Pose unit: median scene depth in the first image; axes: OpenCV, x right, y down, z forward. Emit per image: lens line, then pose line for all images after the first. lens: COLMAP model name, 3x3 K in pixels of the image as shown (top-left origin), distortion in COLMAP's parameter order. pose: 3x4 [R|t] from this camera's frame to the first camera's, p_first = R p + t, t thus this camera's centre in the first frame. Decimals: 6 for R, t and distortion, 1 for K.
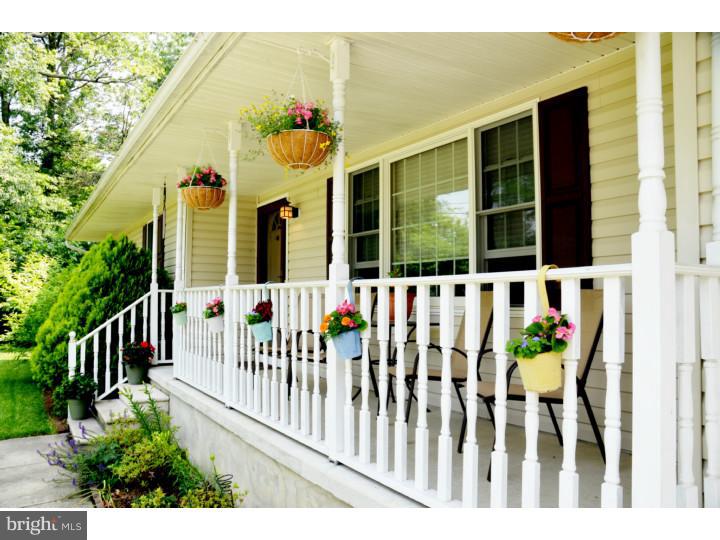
lens RADIAL K [[574.2, 0, 357.7], [0, 574.2, 281.6], [0, 0, 1]] dist [-0.131034, 0.146133]
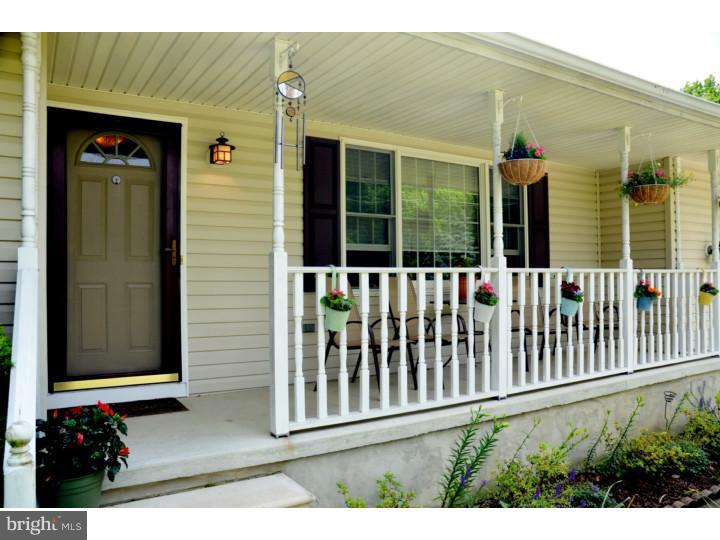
lens RADIAL K [[574.2, 0, 357.7], [0, 574.2, 281.6], [0, 0, 1]] dist [-0.131034, 0.146133]
pose [[-0.049198, 0.006566, 0.998767, -1.054342], [-0.012791, 0.999892, -0.007203, 0.036248], [-0.998707, -0.013130, -0.049109, 1.208257]]
